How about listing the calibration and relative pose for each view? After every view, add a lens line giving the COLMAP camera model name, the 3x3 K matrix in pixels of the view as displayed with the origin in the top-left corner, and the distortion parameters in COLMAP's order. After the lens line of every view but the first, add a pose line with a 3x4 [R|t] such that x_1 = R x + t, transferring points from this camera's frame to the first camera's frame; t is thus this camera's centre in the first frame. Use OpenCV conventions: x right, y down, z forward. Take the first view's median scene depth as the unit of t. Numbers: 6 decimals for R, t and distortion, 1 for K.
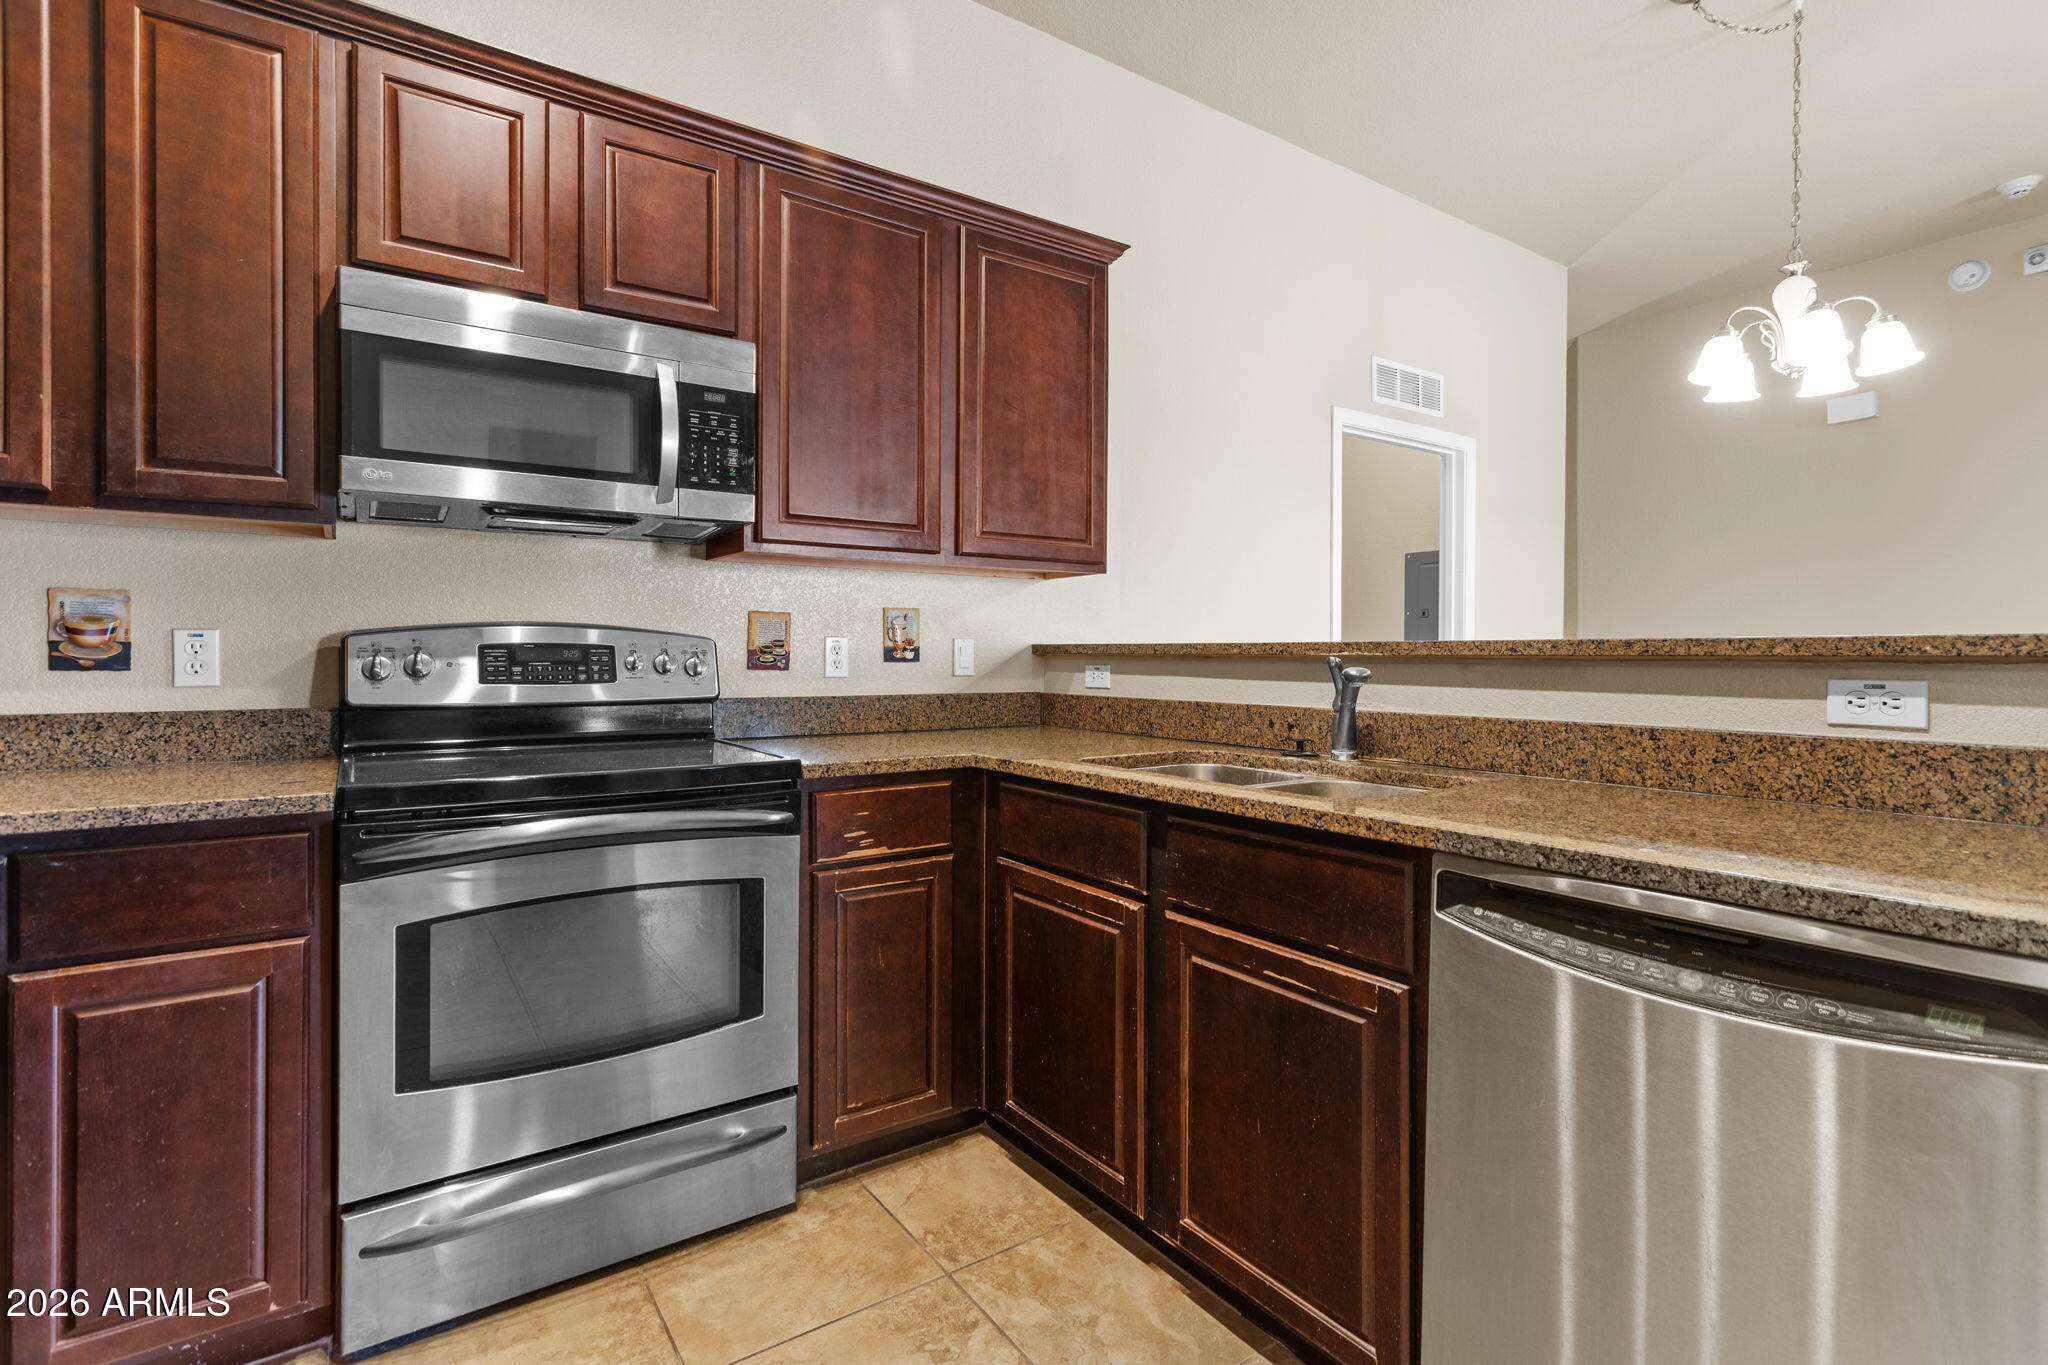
lens RADIAL K [[975.9, 0, 1033.5], [0, 975.9, 659.4], [0, 0, 1]] dist [0.001659, 0.000367]
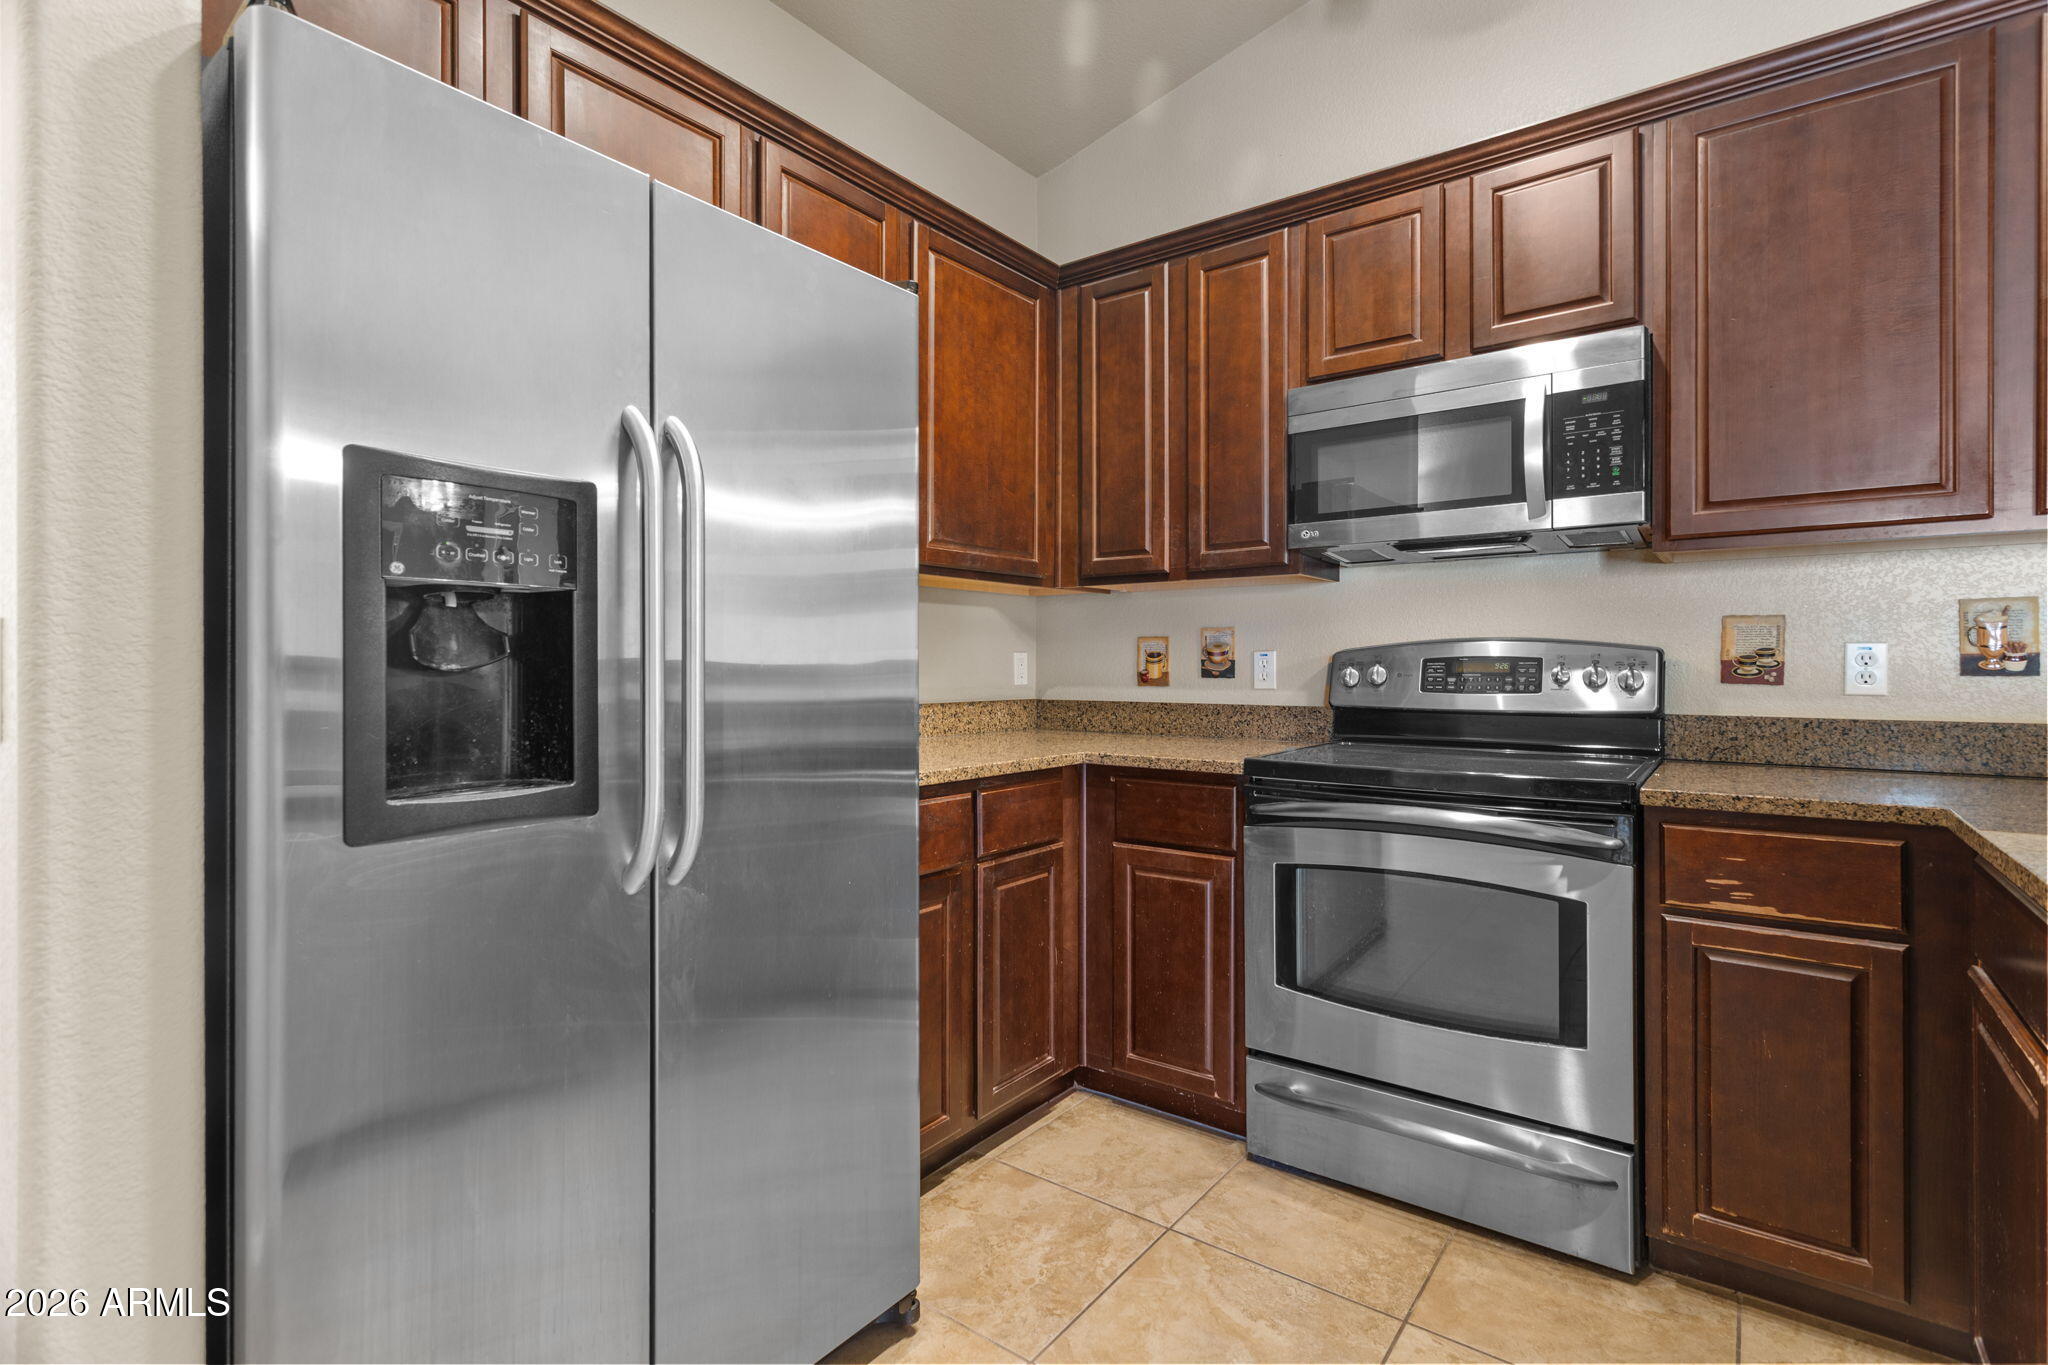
lens RADIAL K [[975.9, 0, 1033.5], [0, 975.9, 659.4], [0, 0, 1]] dist [0.001659, 0.000367]
pose [[0.309061, -0.011389, -0.950974, 0.434671], [-0.002131, 0.999917, -0.012668, 0.001986], [0.951040, 0.005942, 0.309011, 0.189175]]
